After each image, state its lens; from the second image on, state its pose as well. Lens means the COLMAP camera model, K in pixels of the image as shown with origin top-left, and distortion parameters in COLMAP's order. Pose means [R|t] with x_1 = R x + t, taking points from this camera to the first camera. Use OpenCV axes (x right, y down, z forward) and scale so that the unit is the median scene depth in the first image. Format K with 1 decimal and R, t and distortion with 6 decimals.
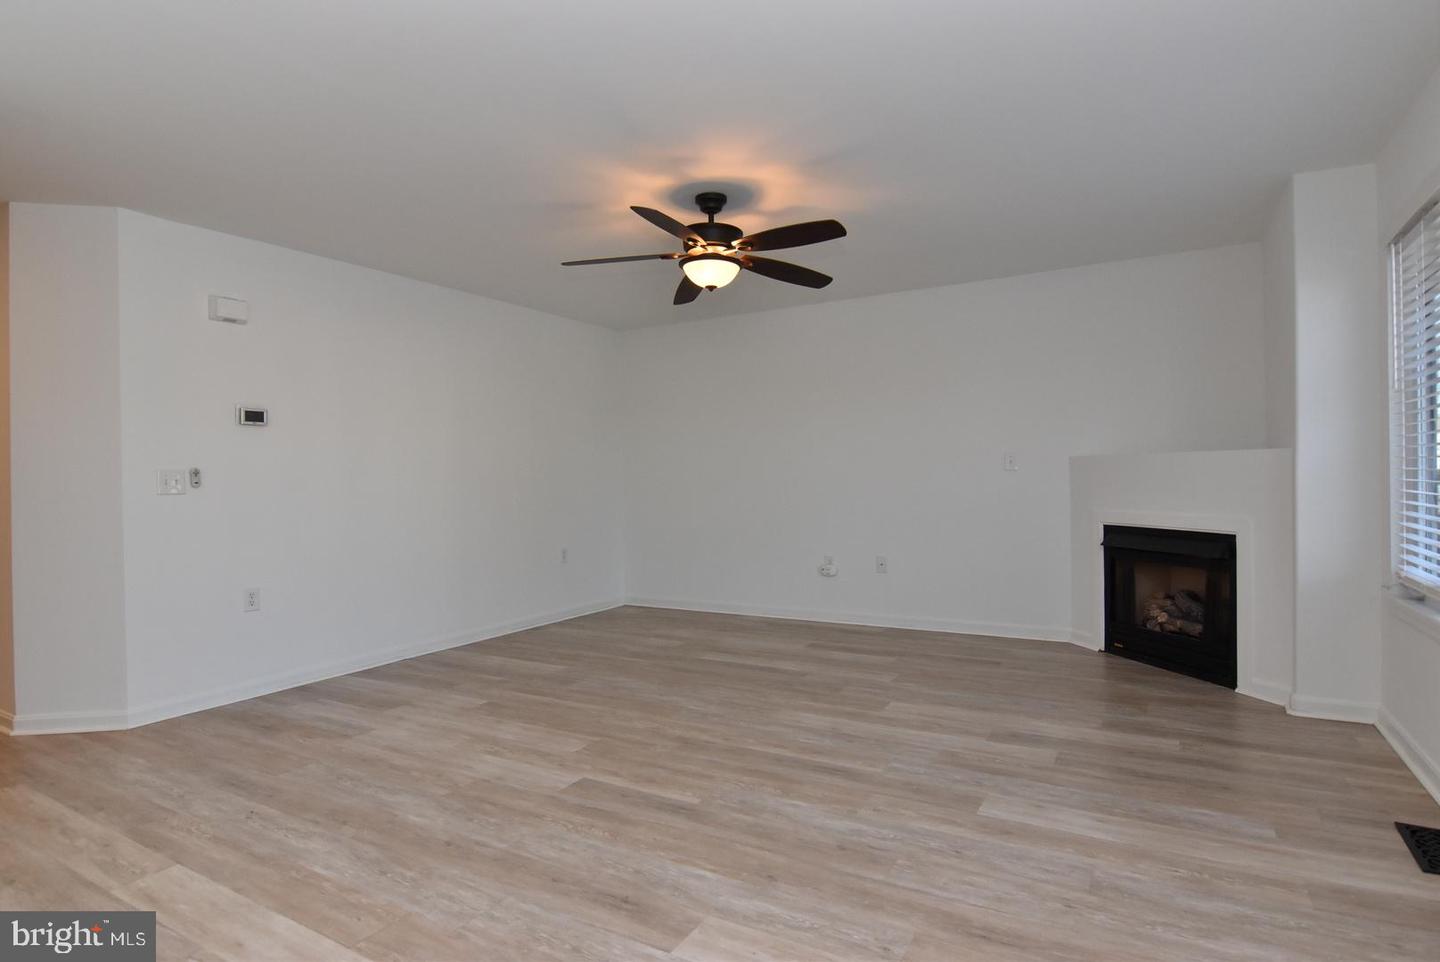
lens RADIAL K [[765.5, 0, 725.9], [0, 765.5, 478.2], [0, 0, 1]] dist [0.001486, -0.017978]
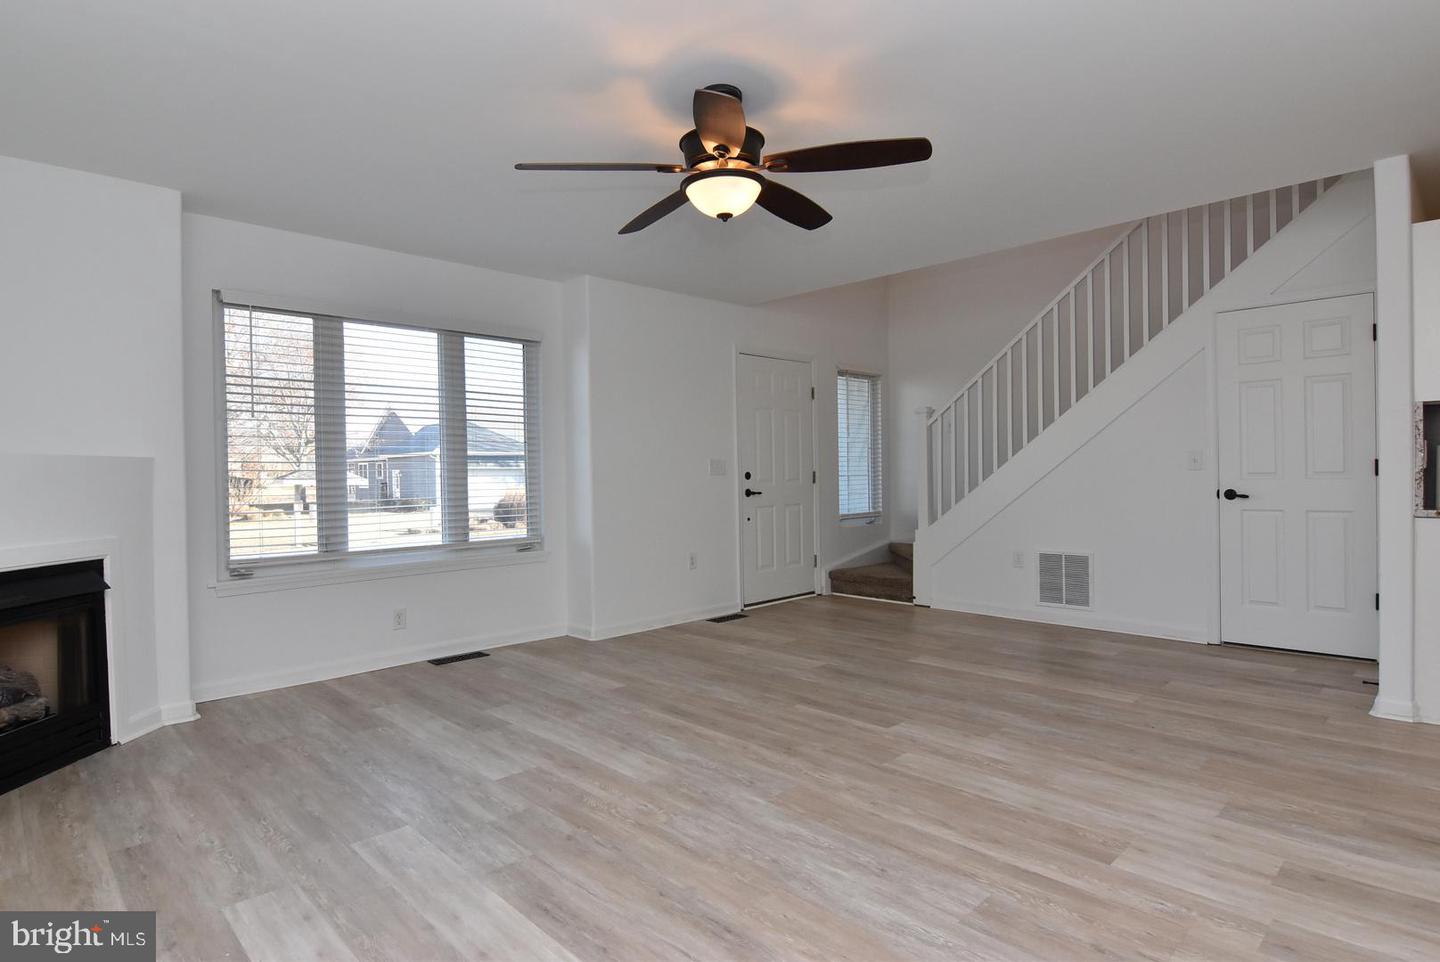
lens RADIAL K [[765.5, 0, 725.9], [0, 765.5, 478.2], [0, 0, 1]] dist [0.001486, -0.017978]
pose [[-0.964444, 0.027535, 0.262848, -0.243795], [0.029790, 0.999546, 0.004595, 0.004388], [-0.262602, 0.012262, -0.964826, 1.999797]]
